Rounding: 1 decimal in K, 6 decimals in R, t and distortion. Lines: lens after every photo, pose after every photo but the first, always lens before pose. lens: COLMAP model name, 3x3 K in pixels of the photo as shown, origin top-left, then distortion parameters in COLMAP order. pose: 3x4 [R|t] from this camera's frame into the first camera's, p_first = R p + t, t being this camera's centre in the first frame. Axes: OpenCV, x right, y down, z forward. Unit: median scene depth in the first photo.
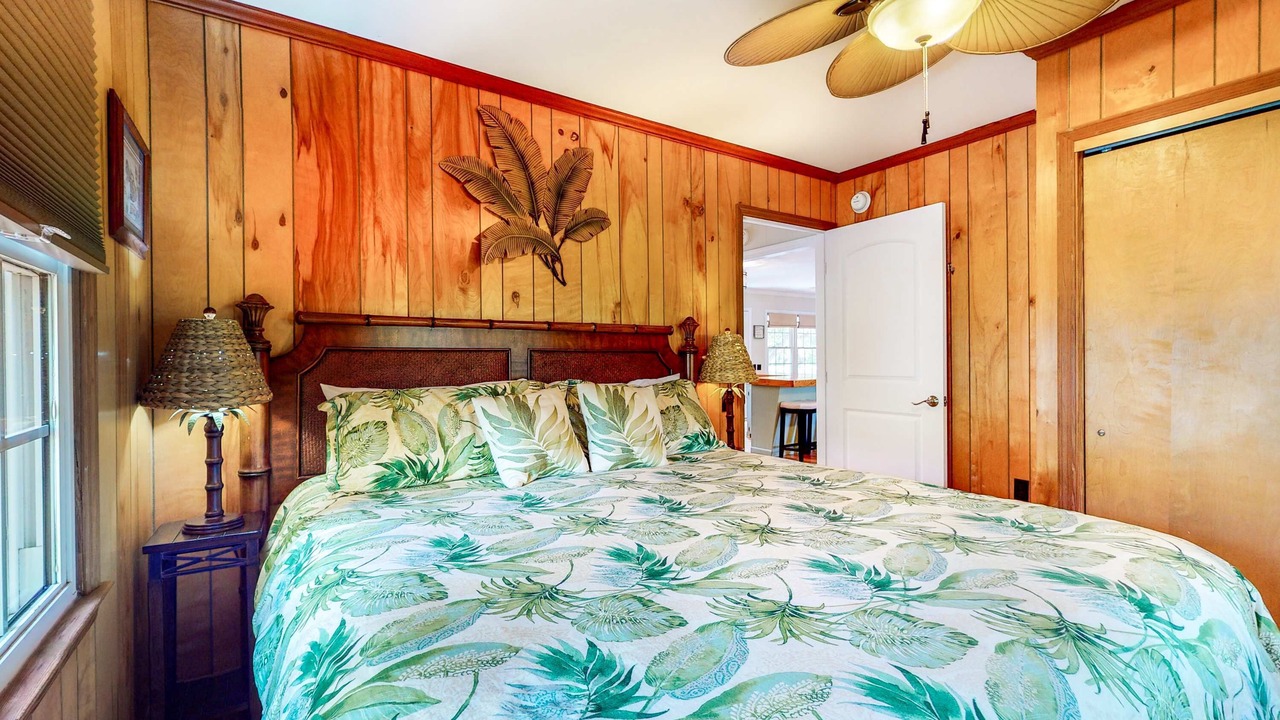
lens RADIAL K [[557.6, 0, 640.0], [0, 557.6, 360.0], [0, 0, 1]] dist [-0.000222, 0.000106]
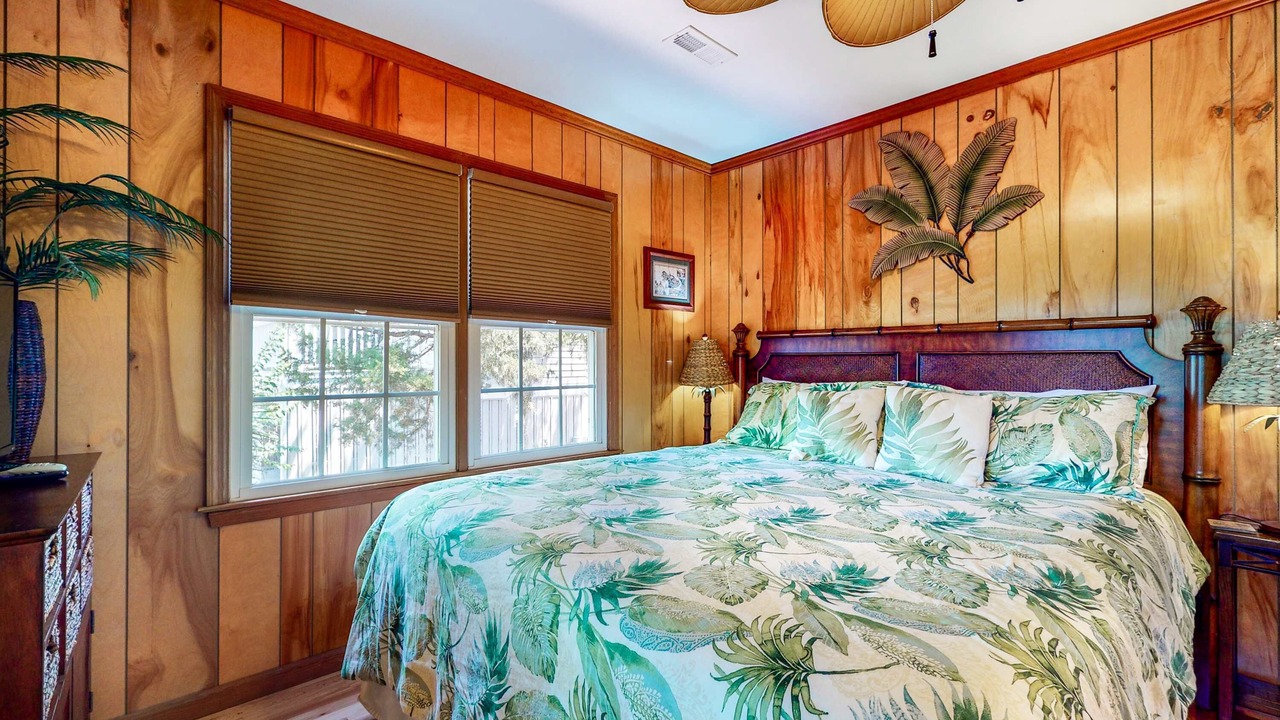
lens RADIAL K [[557.6, 0, 640.0], [0, 557.6, 360.0], [0, 0, 1]] dist [-0.000222, 0.000106]
pose [[0.156781, 0.002102, -0.987631, 0.786443], [-0.004894, 0.999987, 0.001351, -0.004634], [0.987621, 0.004622, 0.156789, 0.352723]]
